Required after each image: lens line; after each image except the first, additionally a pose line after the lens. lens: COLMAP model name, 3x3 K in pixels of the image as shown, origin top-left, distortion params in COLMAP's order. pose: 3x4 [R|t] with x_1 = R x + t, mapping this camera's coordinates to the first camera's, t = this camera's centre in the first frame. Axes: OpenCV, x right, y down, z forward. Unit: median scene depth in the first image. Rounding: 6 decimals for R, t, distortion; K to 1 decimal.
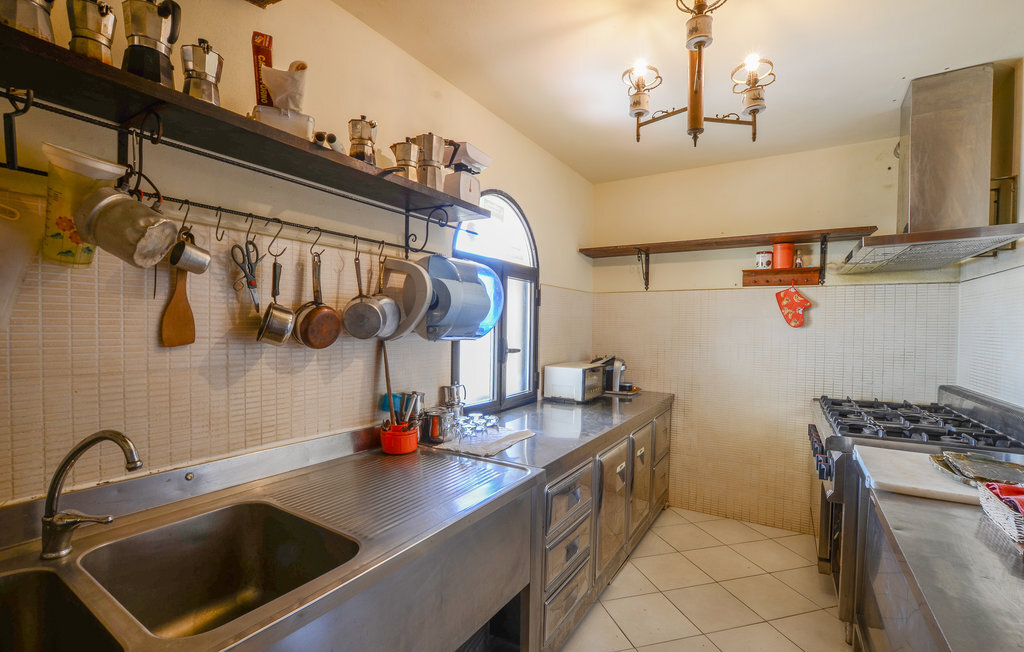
lens RADIAL K [[455.7, 0, 513.0], [0, 455.7, 335.9], [0, 0, 1]] dist [-0.028054, 0.002534]
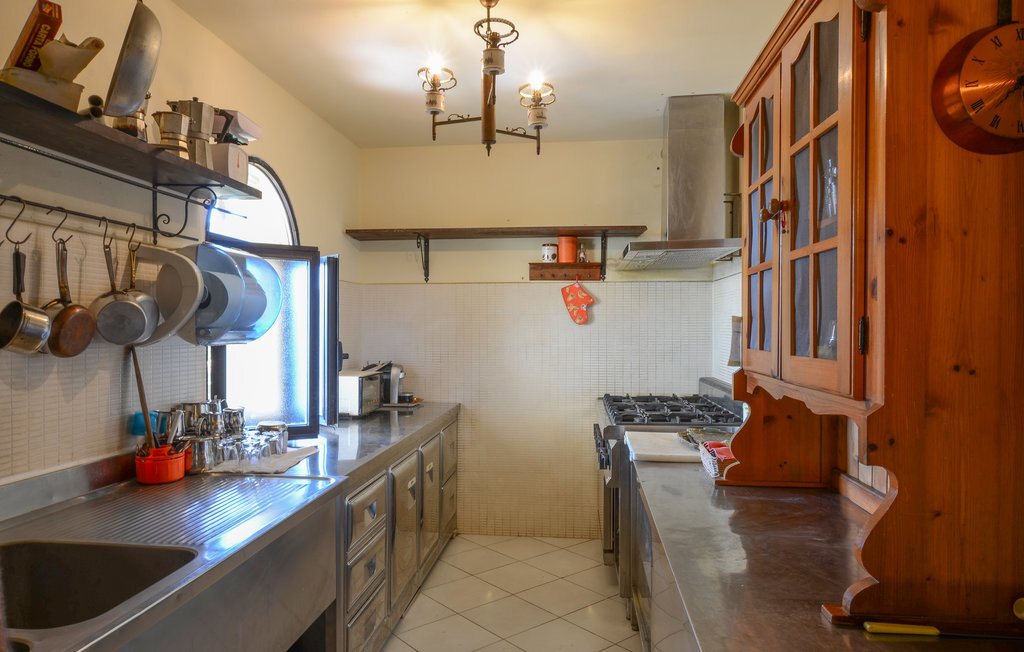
lens RADIAL K [[653.3, 0, 511.0], [0, 653.3, 326.5], [0, 0, 1]] dist [0.002002, 0.001146]
pose [[0.903724, -0.010786, 0.427980, -0.162477], [0.018796, 0.999718, -0.014494, 0.004036], [-0.427703, 0.021143, 0.903672, -0.310060]]
